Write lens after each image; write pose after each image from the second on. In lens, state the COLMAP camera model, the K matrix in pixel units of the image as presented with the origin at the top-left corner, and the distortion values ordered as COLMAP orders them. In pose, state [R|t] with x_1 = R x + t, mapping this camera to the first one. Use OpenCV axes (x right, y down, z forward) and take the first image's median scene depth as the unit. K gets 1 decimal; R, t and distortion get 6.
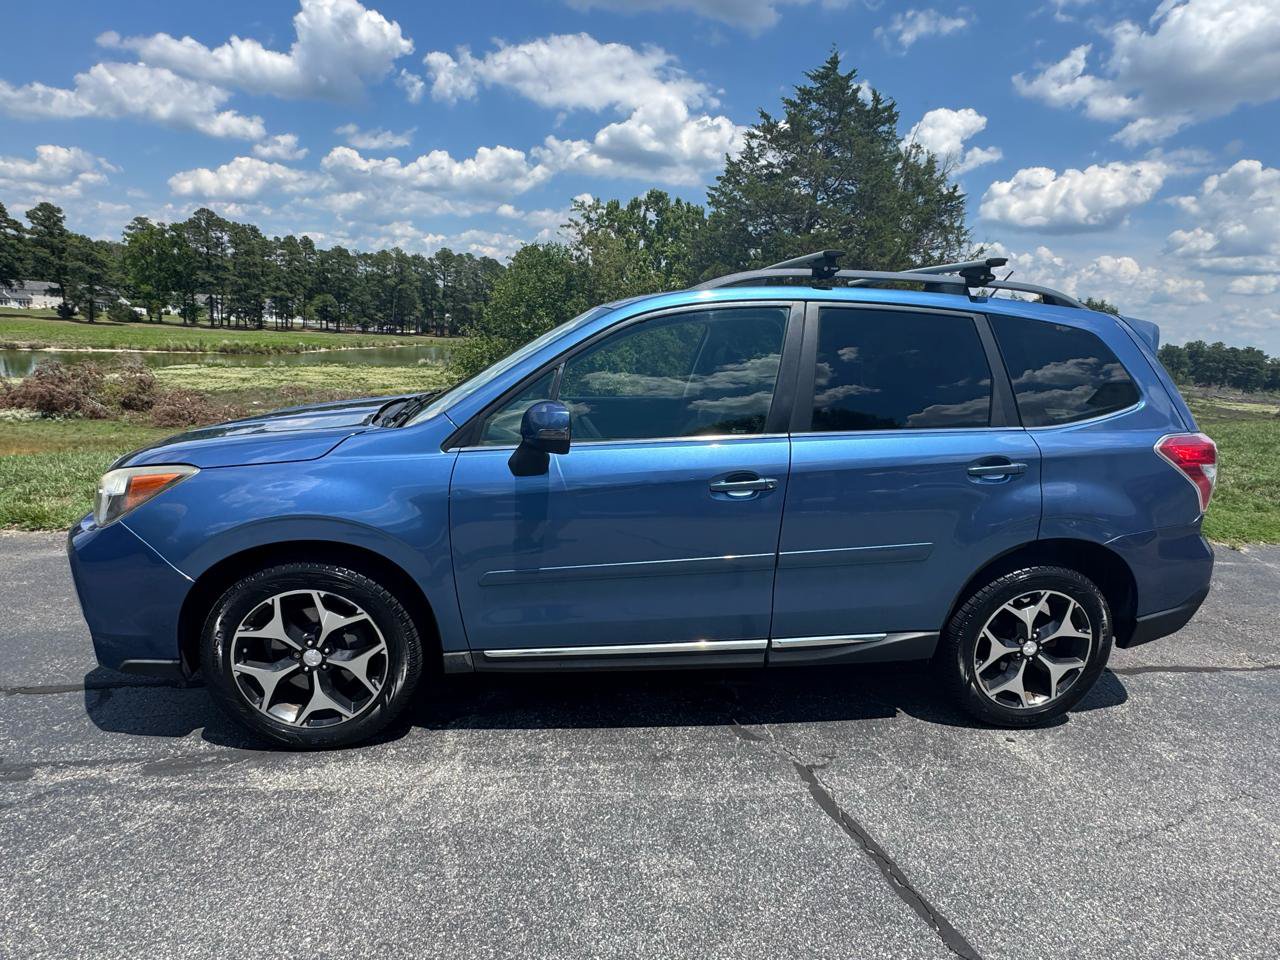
lens RADIAL K [[668.4, 0, 631.7], [0, 668.4, 475.4], [0, 0, 1]] dist [-0.000533, -0.000389]
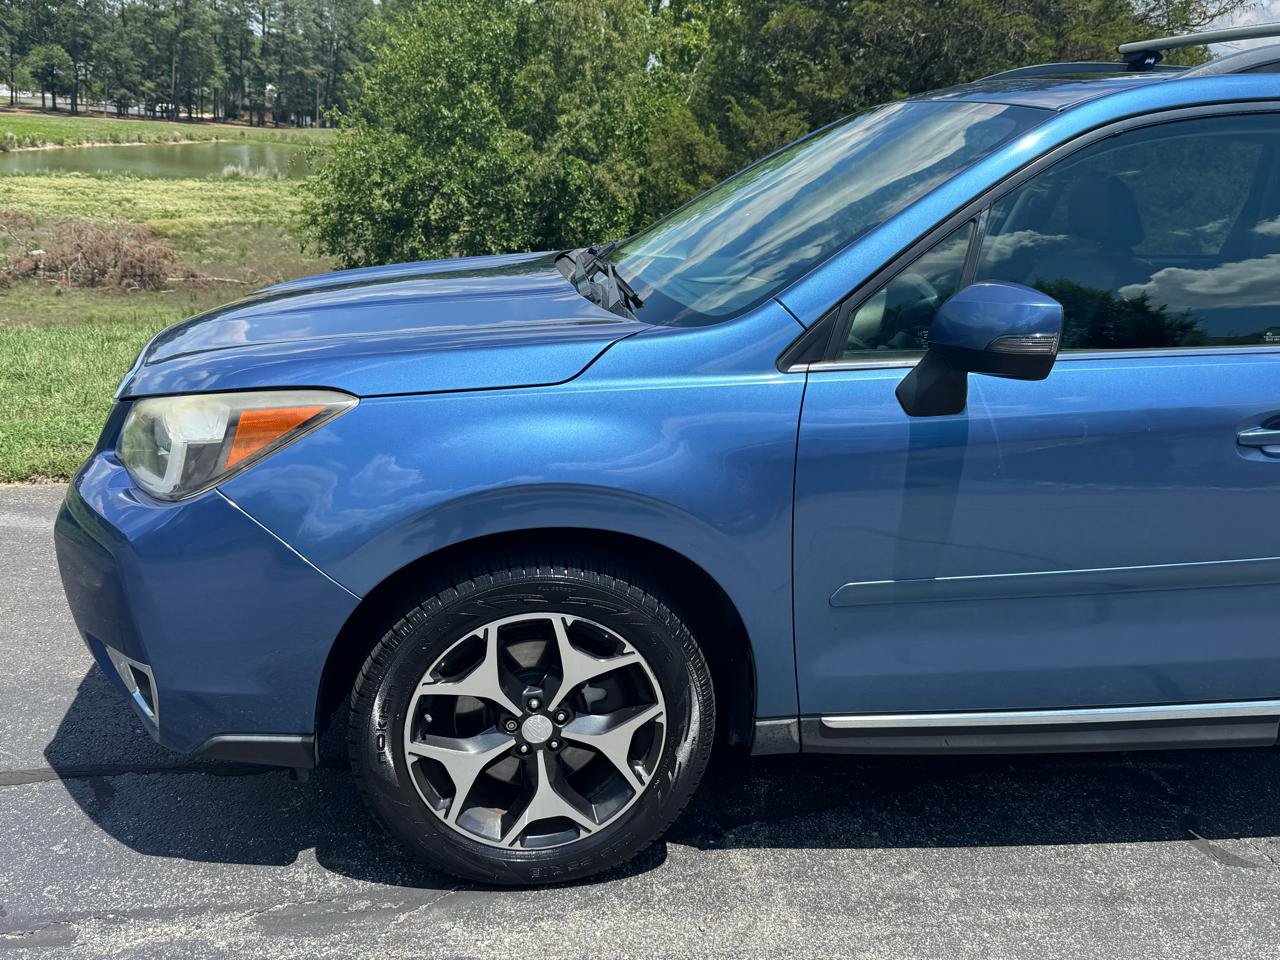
lens RADIAL K [[1157.6, 0, 629.4], [0, 1157.6, 456.4], [0, 0, 1]] dist [0.006691, -0.011845]
pose [[0.999456, 0.009125, 0.031690, -0.030905], [-0.011266, 0.997618, 0.068060, -0.002200], [-0.030993, -0.068380, 0.997178, 0.001813]]
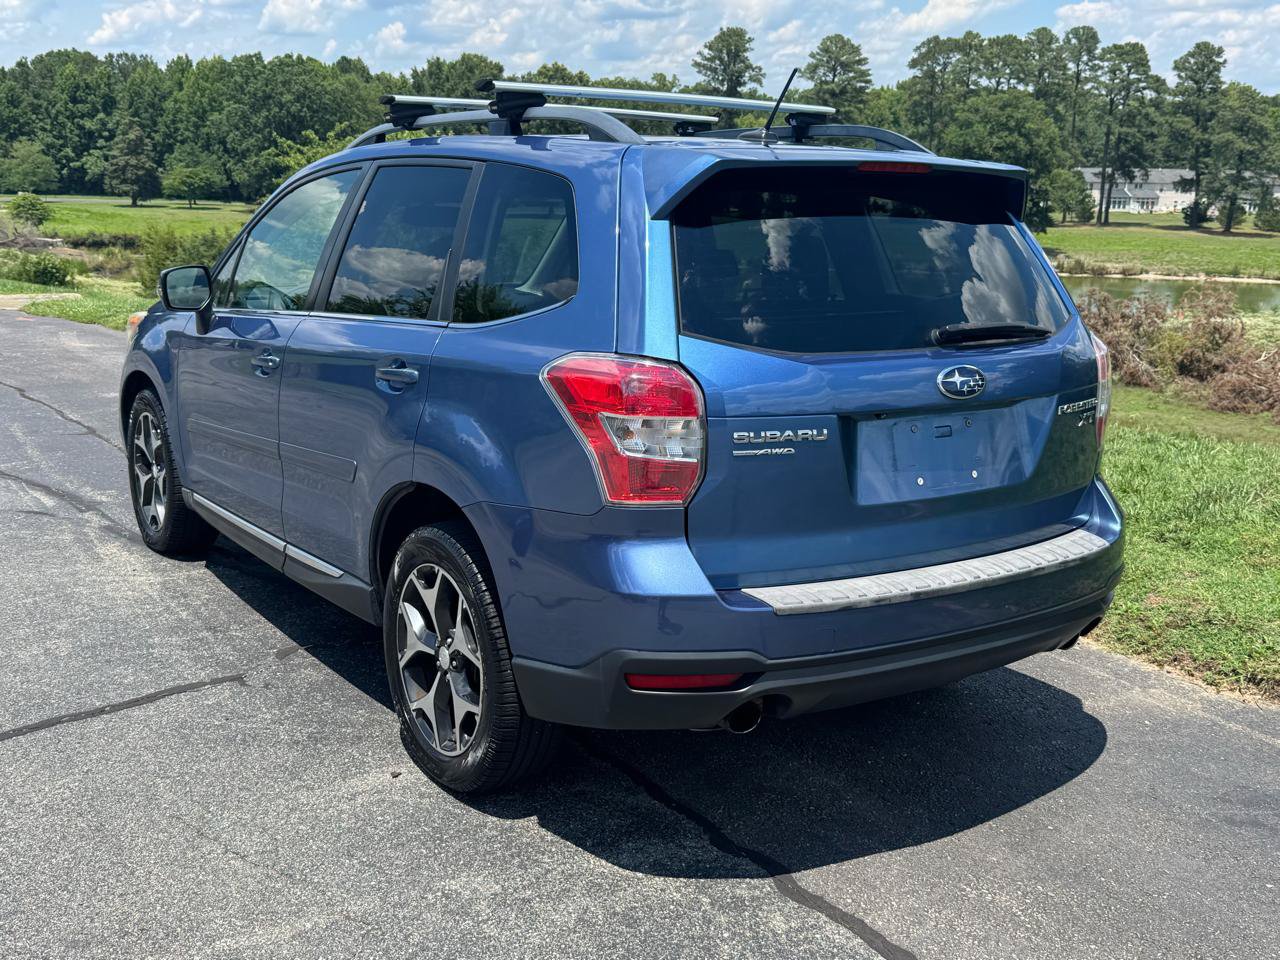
lens RADIAL K [[1301.7, 0, 620.3], [0, 1301.7, 465.5], [0, 0, 1]] dist [0.157639, -0.336416]
pose [[0.448046, 0.139454, -0.883067, 0.149206], [-0.182646, 0.981204, 0.062282, -0.003514], [0.875155, 0.133384, 0.465095, 0.043245]]
